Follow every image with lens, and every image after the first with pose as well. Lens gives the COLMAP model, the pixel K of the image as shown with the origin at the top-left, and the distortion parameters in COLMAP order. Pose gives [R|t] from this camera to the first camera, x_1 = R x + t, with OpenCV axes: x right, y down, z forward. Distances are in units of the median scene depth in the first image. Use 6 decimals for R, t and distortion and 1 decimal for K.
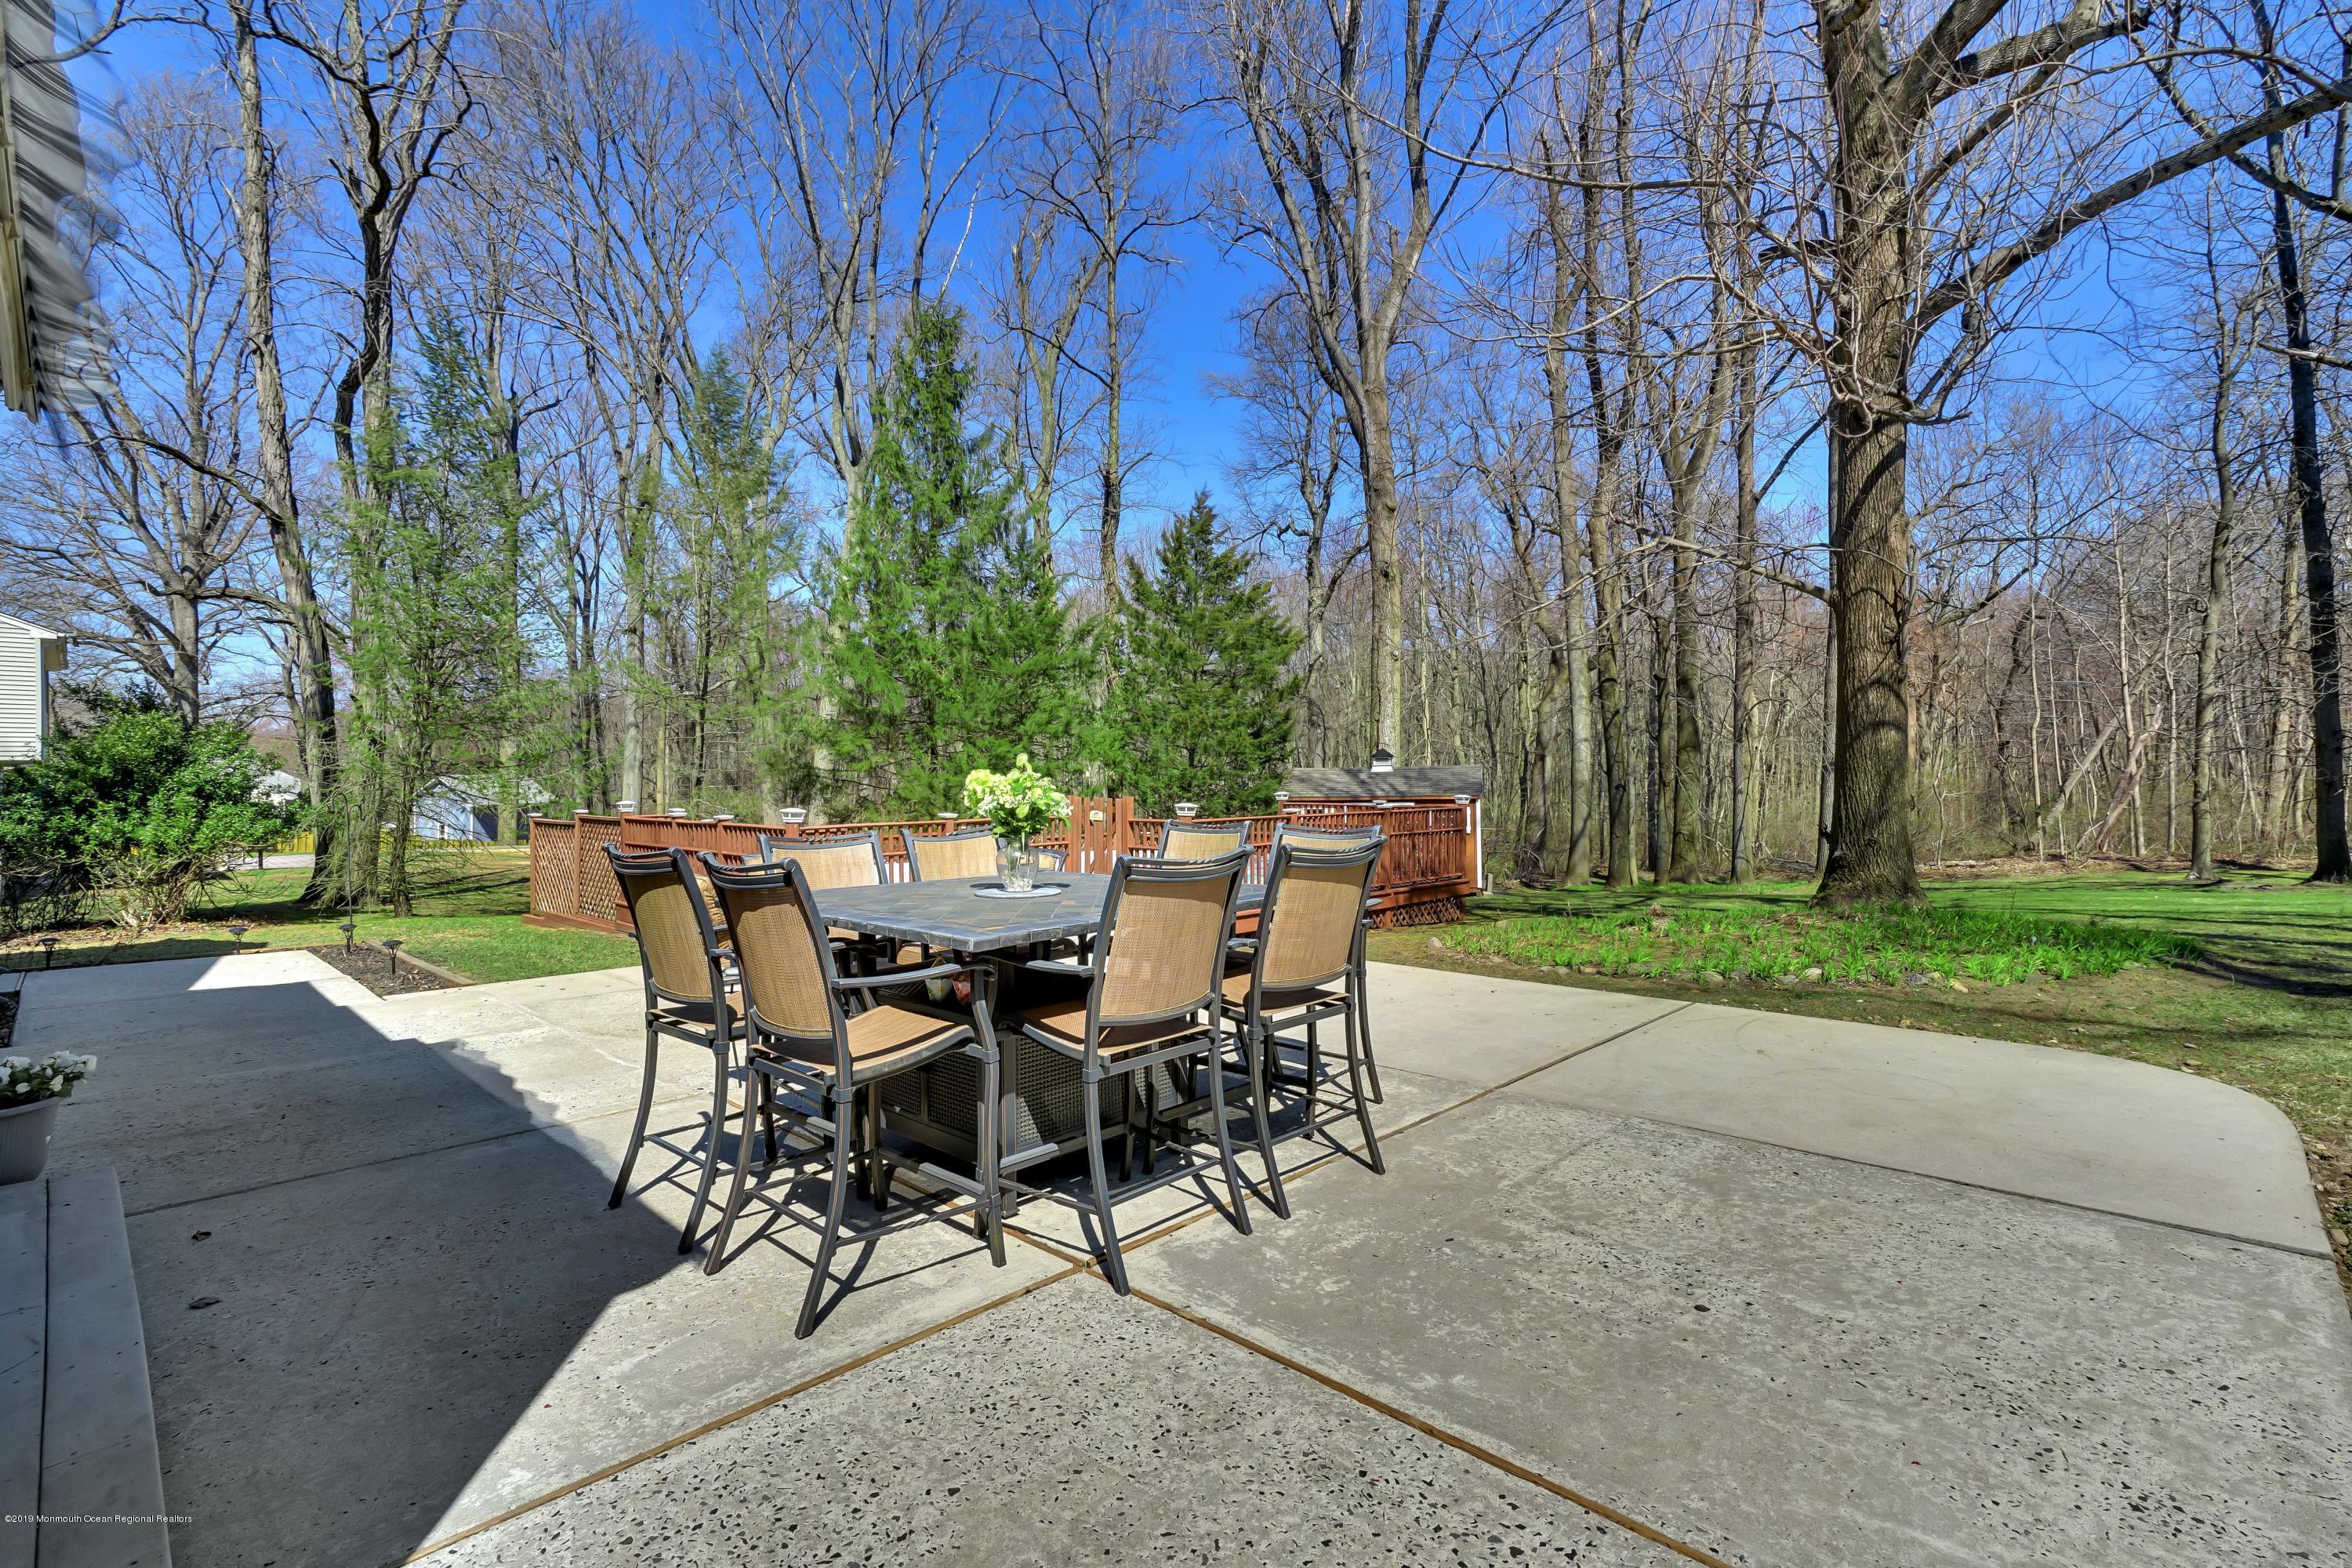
lens RADIAL K [[1111.8, 0, 1158.6], [0, 1111.8, 783.9], [0, 0, 1]] dist [0.000216, 0.000251]
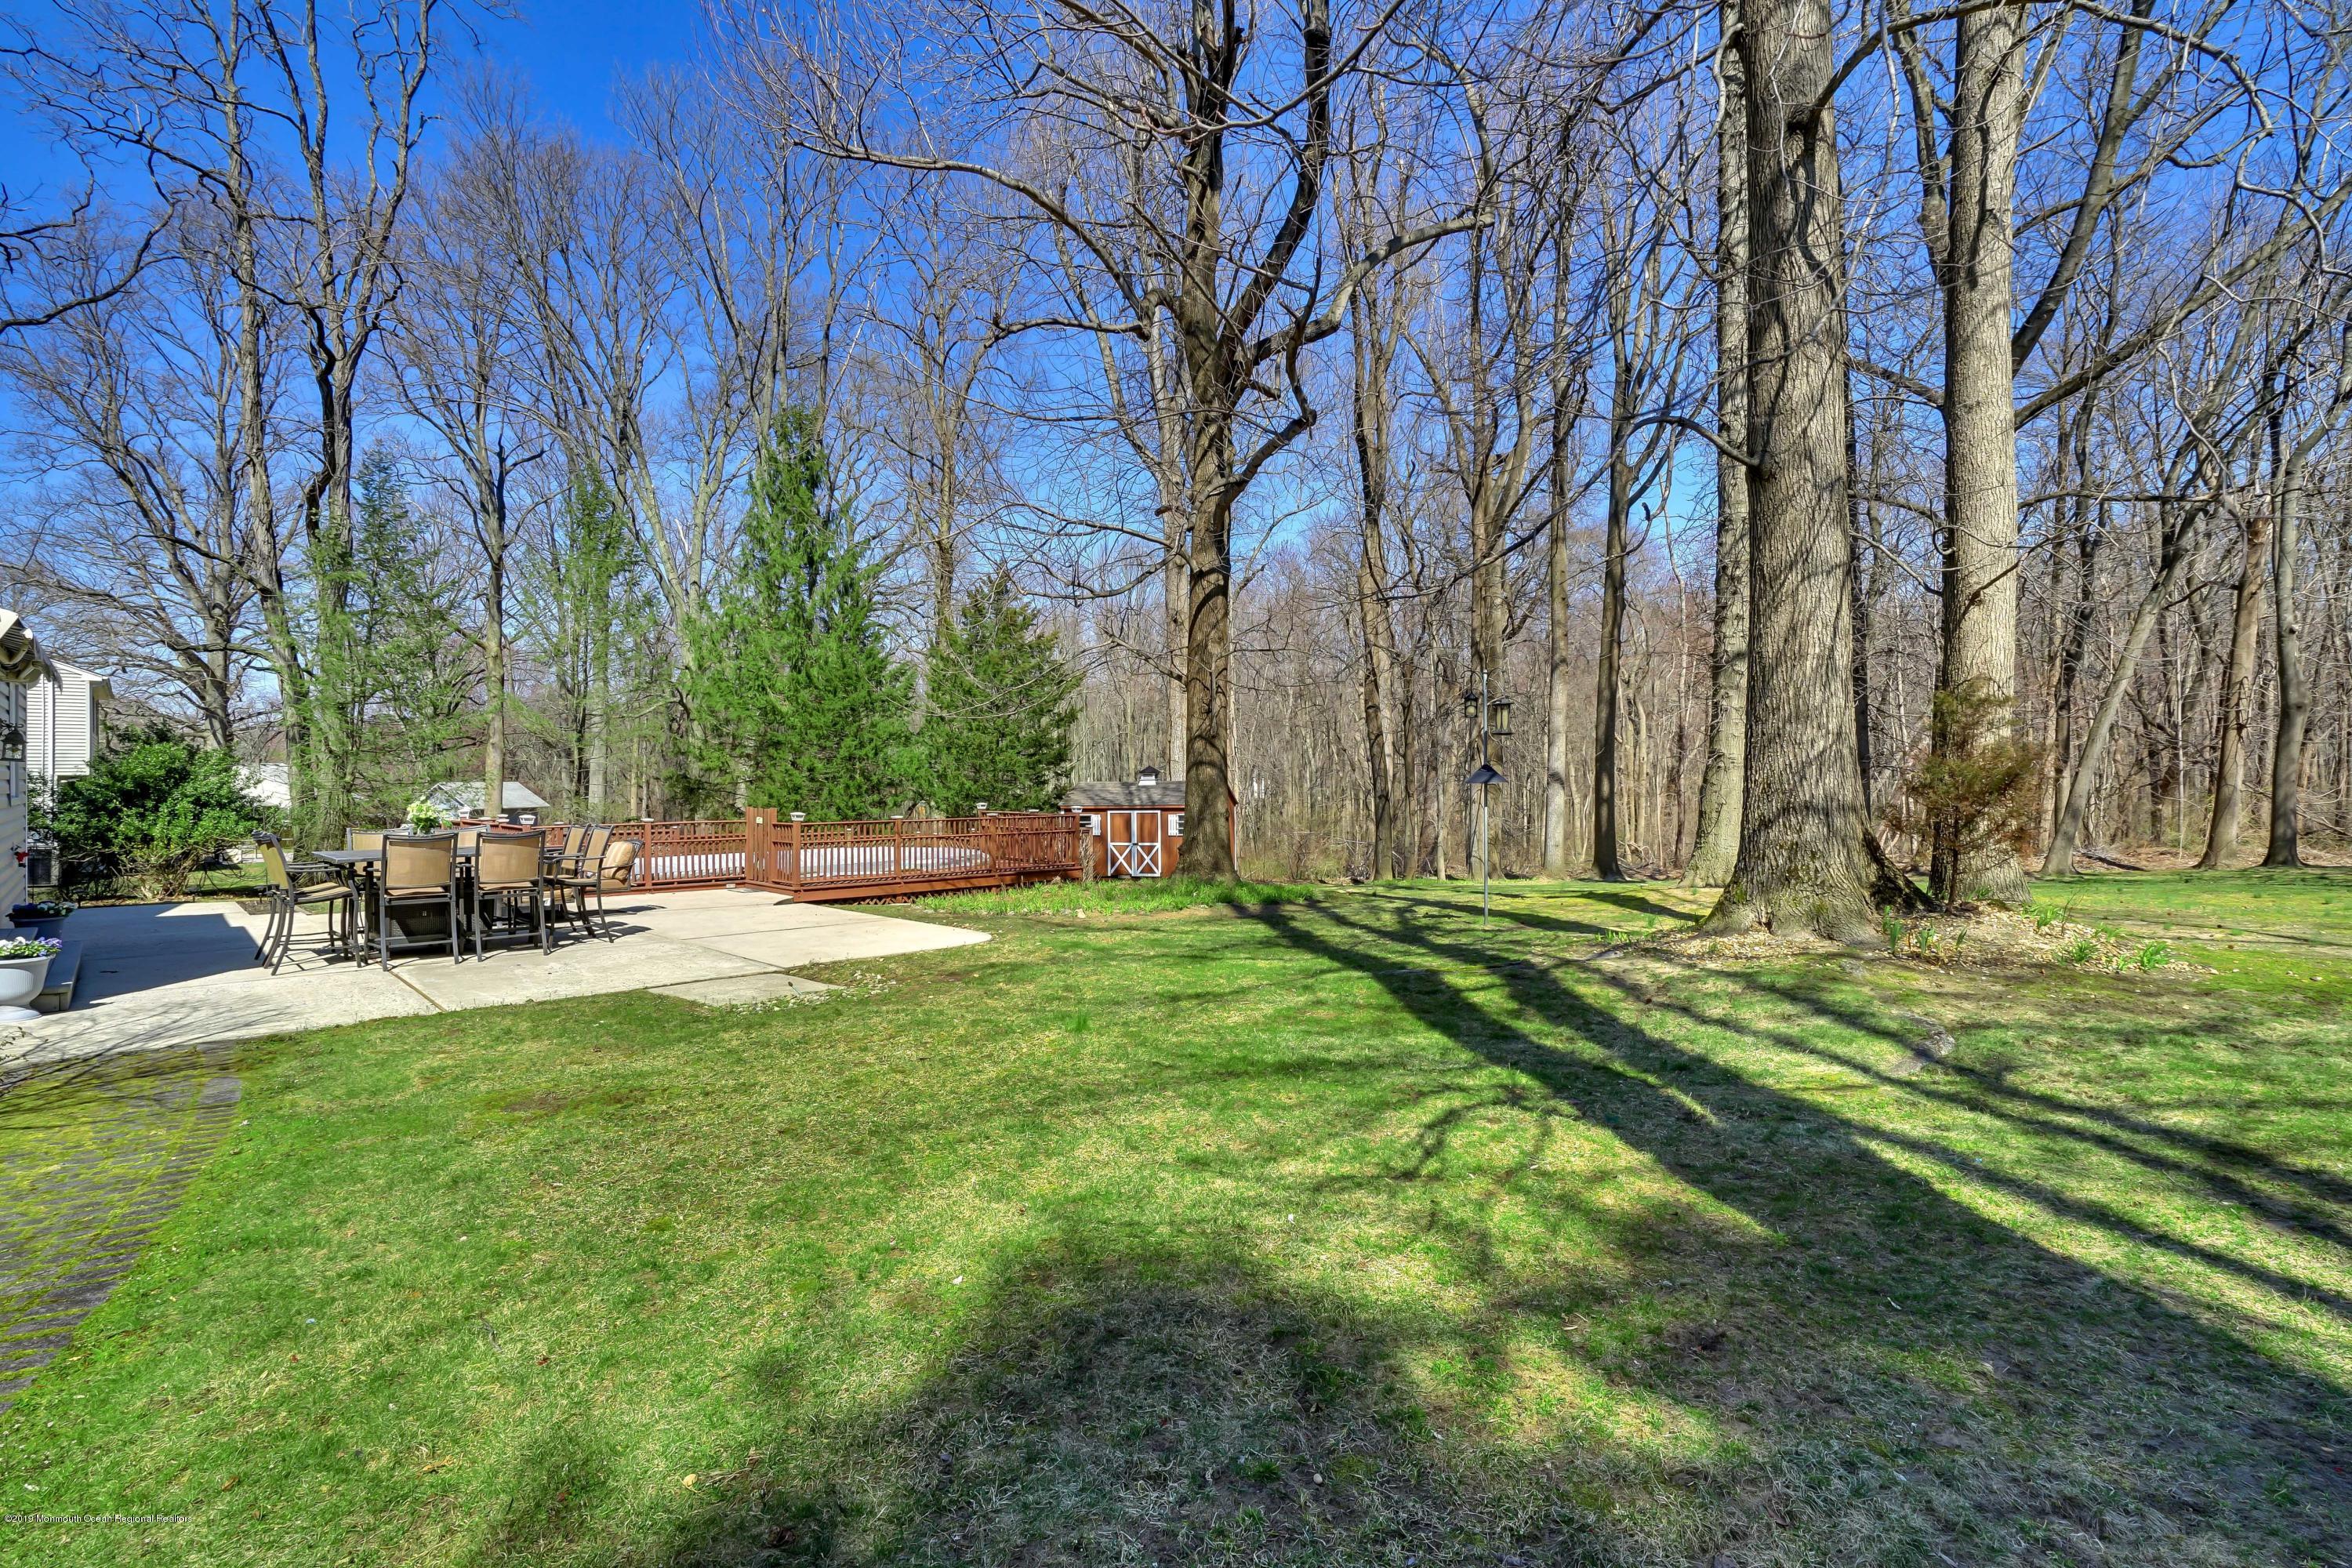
lens RADIAL K [[1111.8, 0, 1158.6], [0, 1111.8, 783.9], [0, 0, 1]] dist [0.000216, 0.000251]
pose [[0.999590, 0.000636, -0.028628, 0.360830], [-0.000717, 0.999996, -0.002786, -0.010630], [0.028626, 0.002805, 0.999586, -0.337101]]
